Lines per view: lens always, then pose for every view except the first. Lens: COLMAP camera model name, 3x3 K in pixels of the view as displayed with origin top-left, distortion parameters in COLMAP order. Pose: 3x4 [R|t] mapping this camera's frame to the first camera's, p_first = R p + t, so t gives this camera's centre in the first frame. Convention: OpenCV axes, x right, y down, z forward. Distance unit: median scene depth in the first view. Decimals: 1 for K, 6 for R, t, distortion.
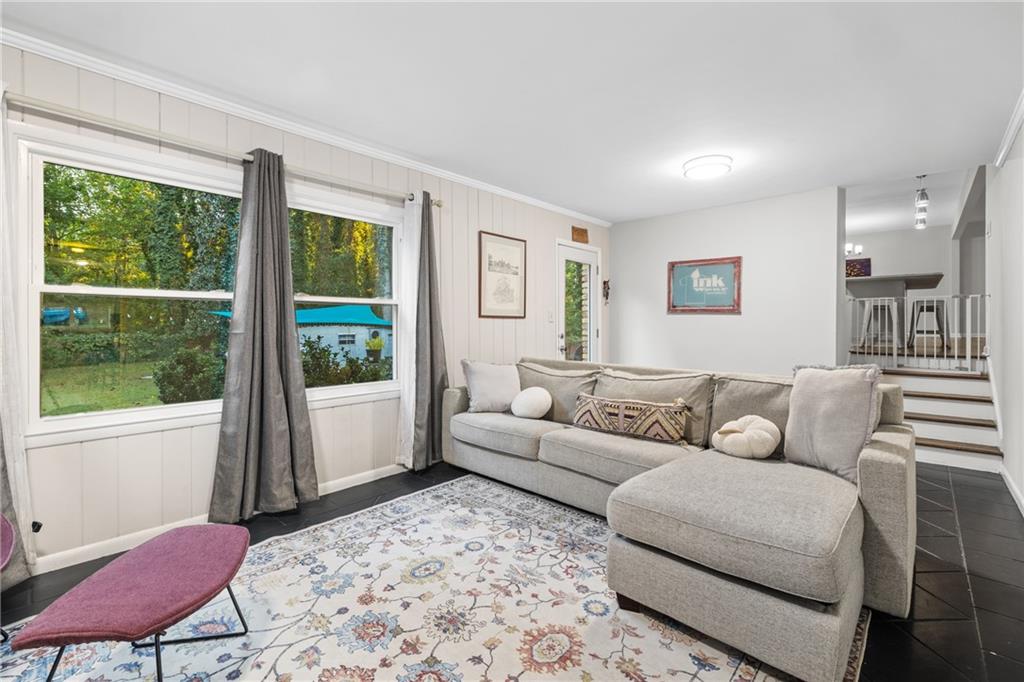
lens RADIAL K [[440.8, 0, 526.2], [0, 440.8, 324.0], [0, 0, 1]] dist [0.000821, 0.000510]
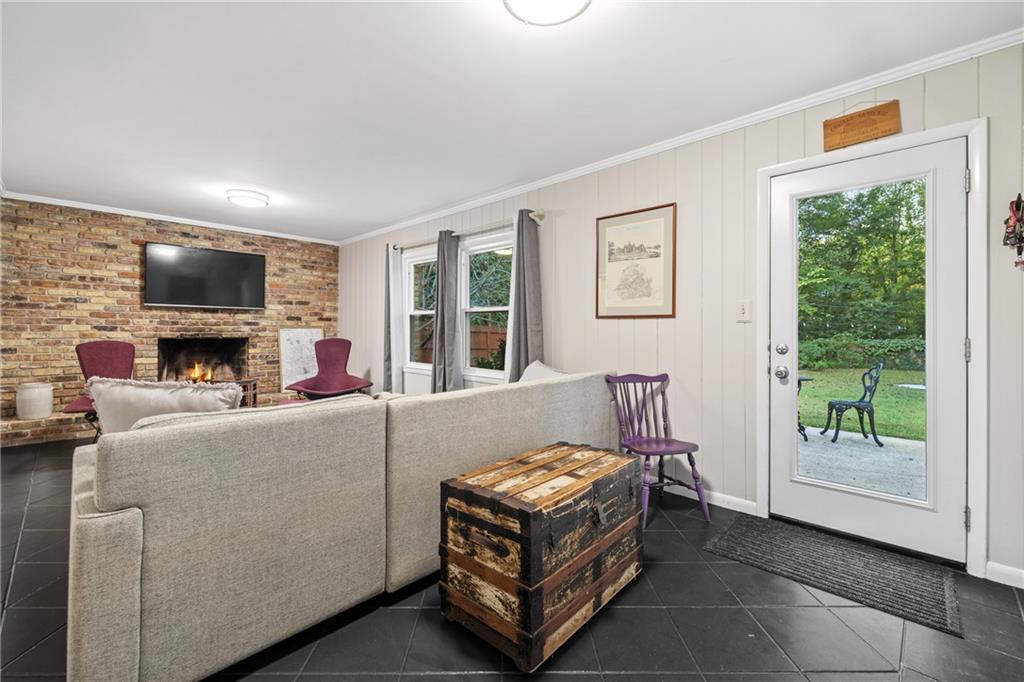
lens RADIAL K [[440.8, 0, 500.2], [0, 440.8, 326.5], [0, 0, 1]] dist [0.000821, 0.000510]
pose [[-0.065519, -0.004359, -0.997842, 0.704187], [-0.005679, 0.999976, -0.003995, 0.005315], [0.997835, 0.005405, -0.065542, 0.791084]]
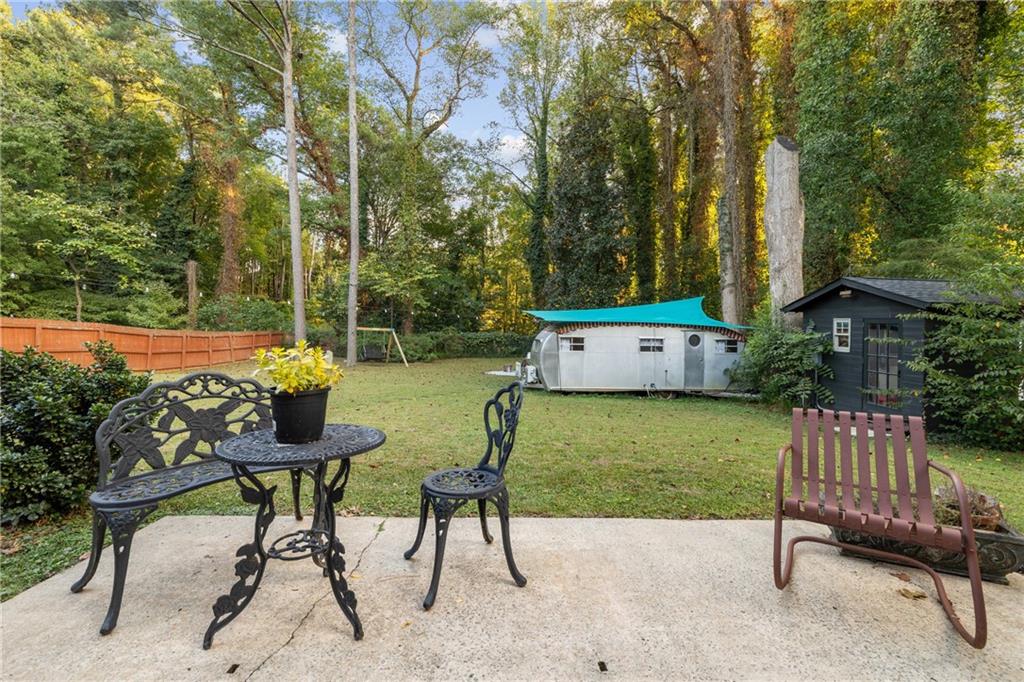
lens RADIAL K [[440.8, 0, 515.4], [0, 440.8, 322.1], [0, 0, 1]] dist [0.000821, 0.000510]
pose [[0.677072, 0.001552, -0.735915, -0.083616], [-0.012767, 0.999872, -0.009637, 0.027157], [0.735806, 0.015920, 0.677005, 1.321484]]
